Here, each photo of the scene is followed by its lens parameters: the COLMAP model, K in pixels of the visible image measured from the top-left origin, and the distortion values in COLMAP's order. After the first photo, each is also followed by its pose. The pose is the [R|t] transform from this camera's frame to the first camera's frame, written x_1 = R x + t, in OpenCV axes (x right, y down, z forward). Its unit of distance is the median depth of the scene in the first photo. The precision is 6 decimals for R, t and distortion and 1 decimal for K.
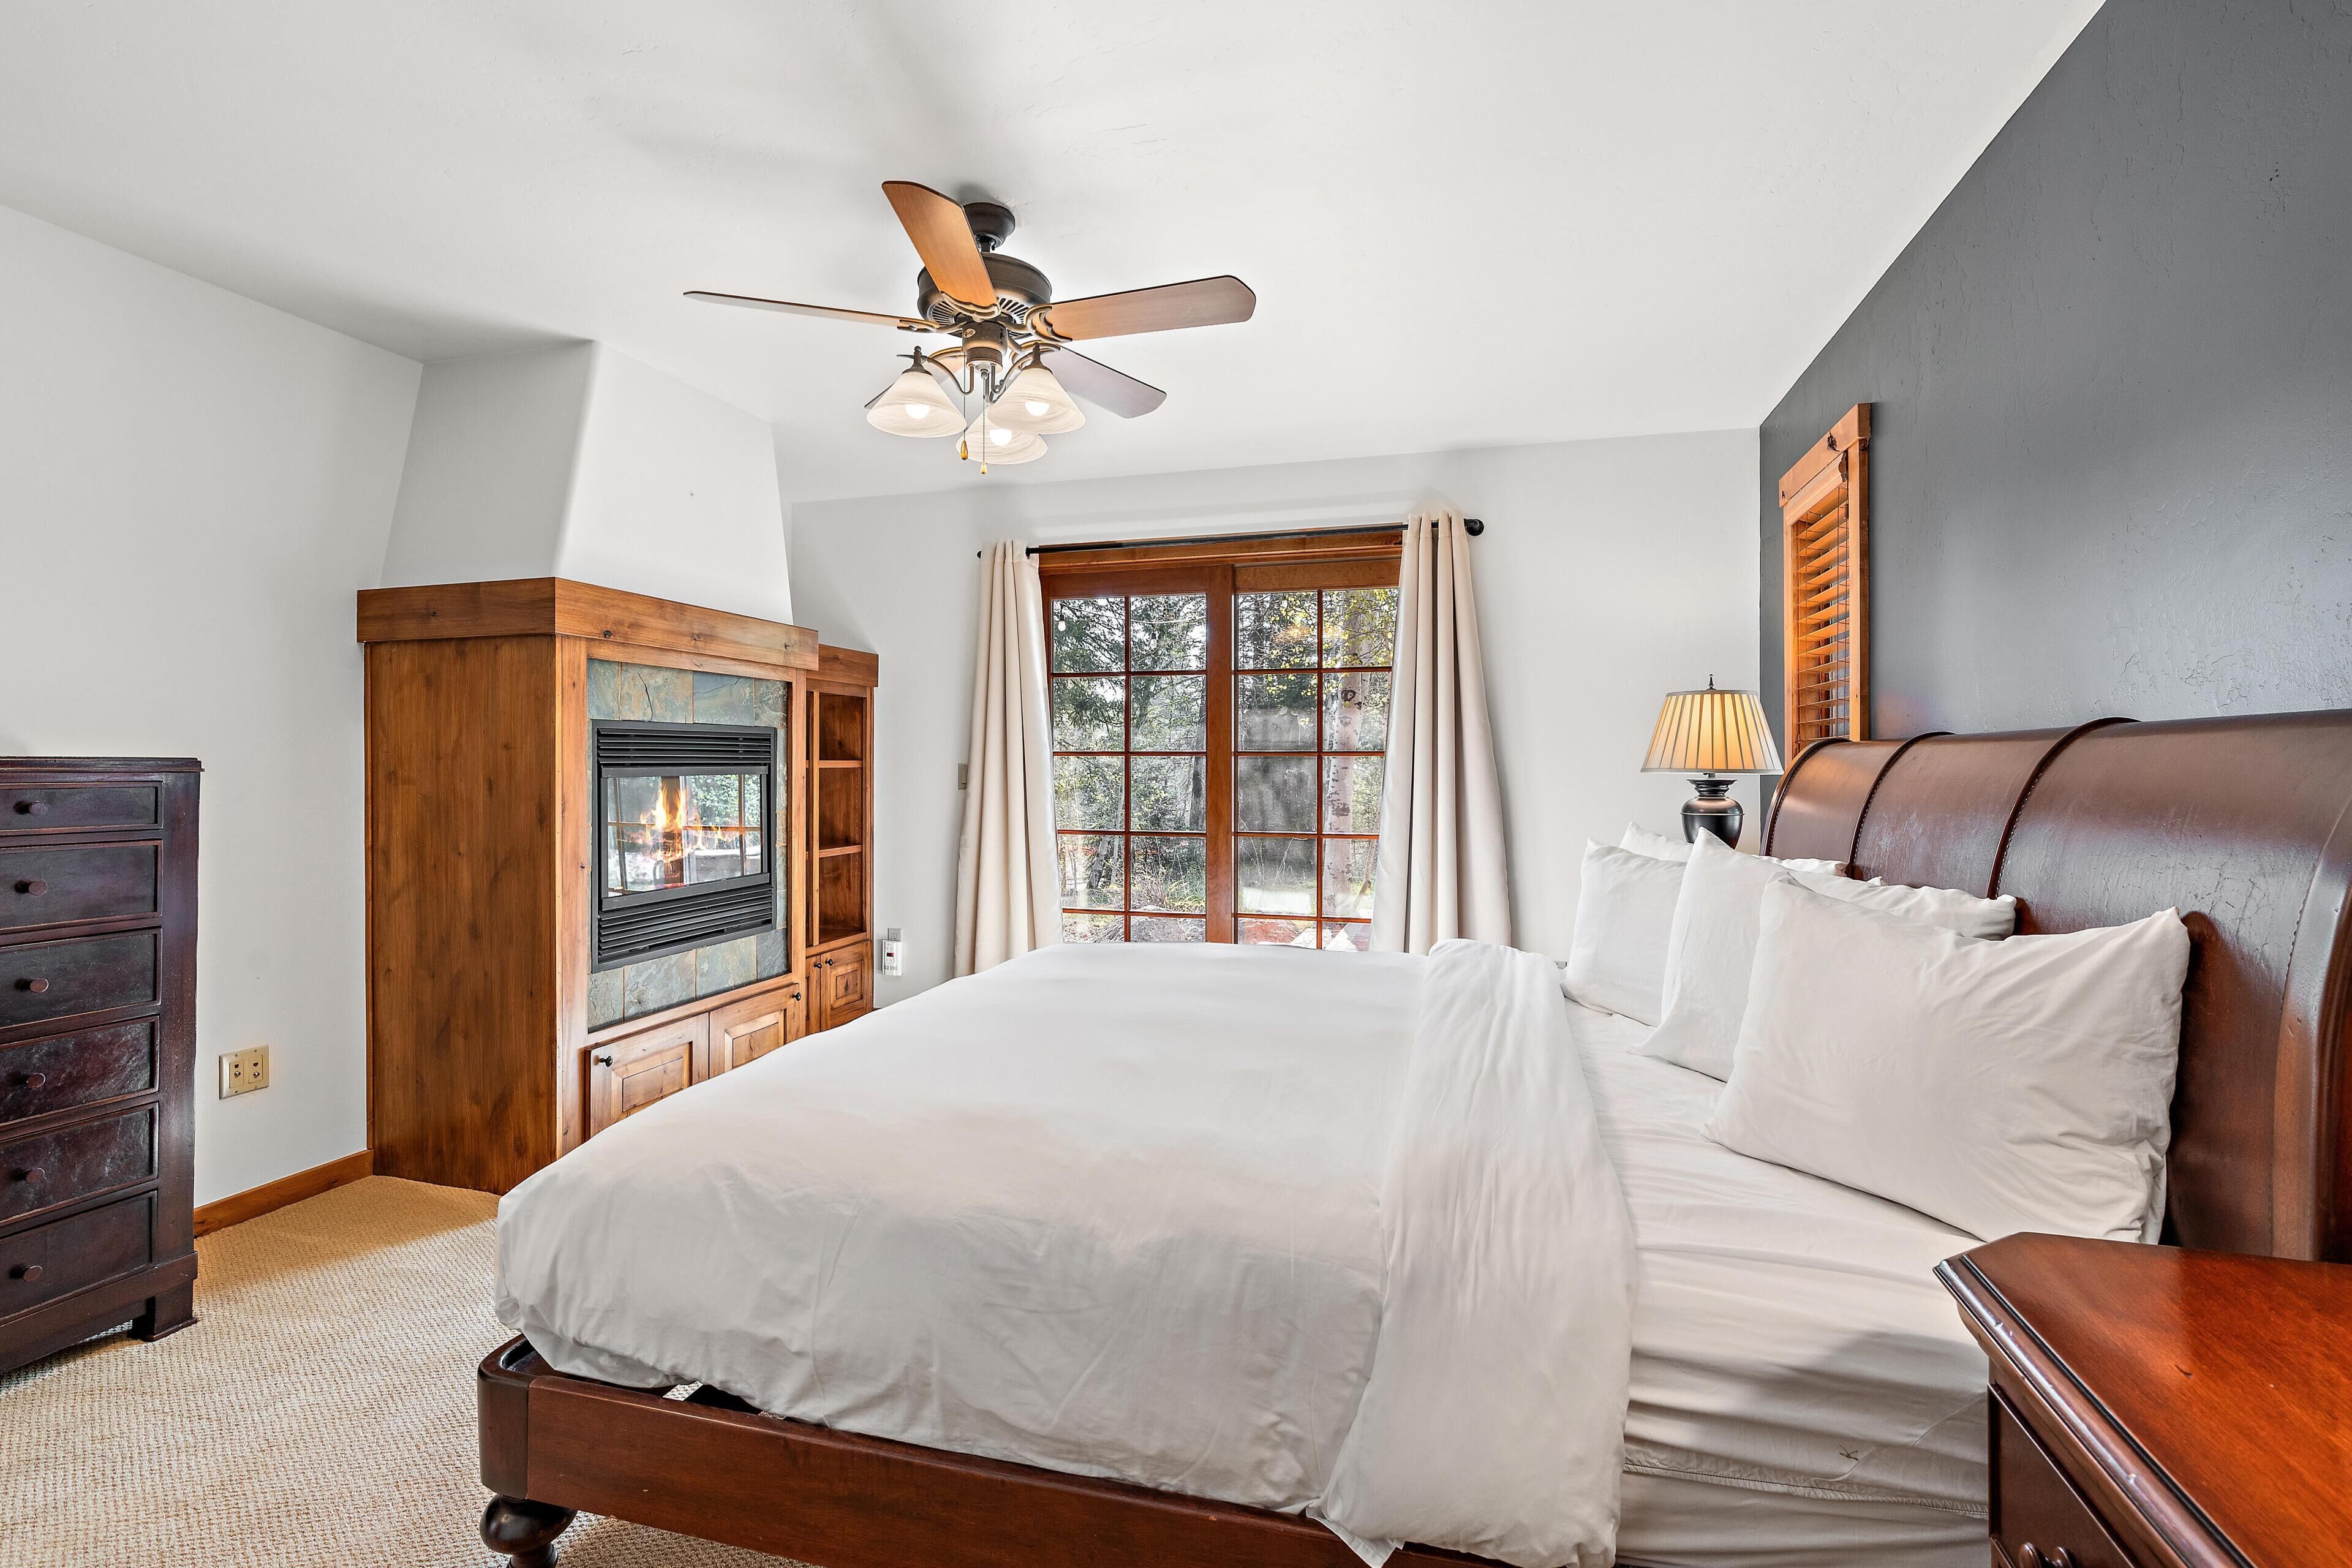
lens RADIAL K [[1078.3, 0, 1176.1], [0, 1078.3, 770.7], [0, 0, 1]] dist [-0.000193, 0.000606]
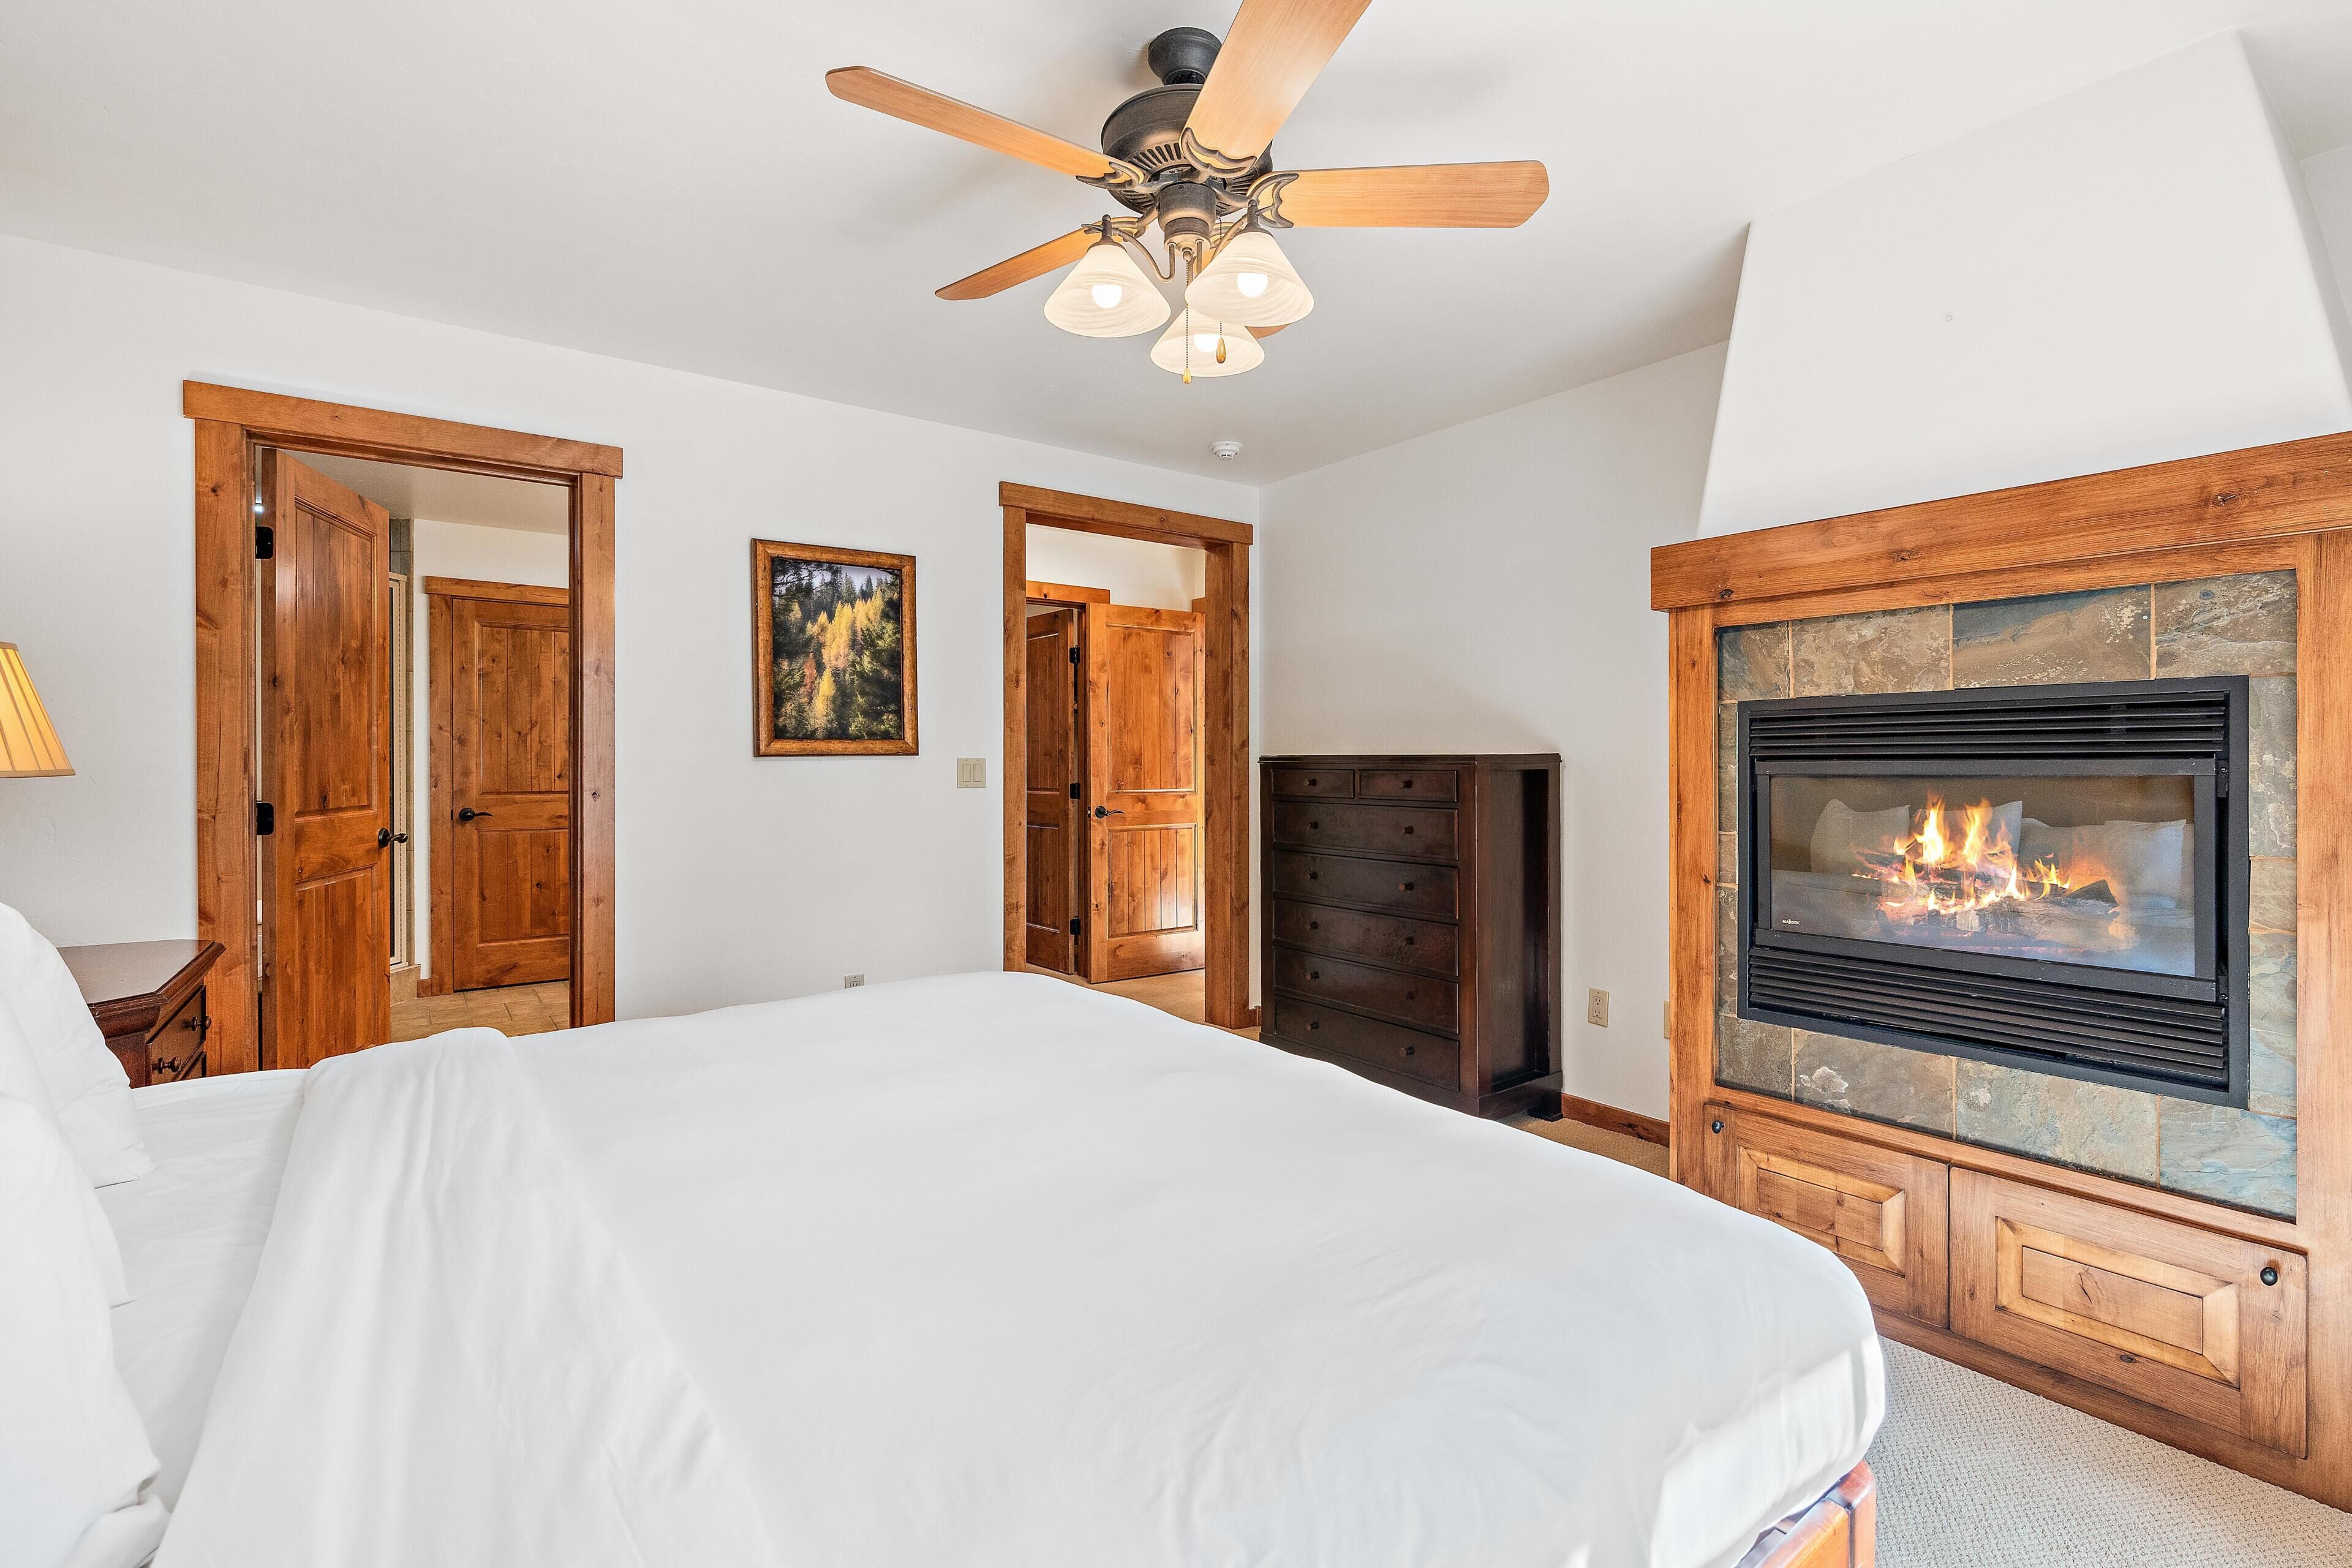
lens RADIAL K [[1078.3, 0, 1177.1], [0, 1078.3, 772.6], [0, 0, 1]] dist [-0.000193, 0.000606]
pose [[-0.613608, 0.008197, -0.789568, 0.309948], [-0.000127, 0.999945, 0.010480, -0.002868], [0.789611, 0.006531, -0.613573, 1.024158]]
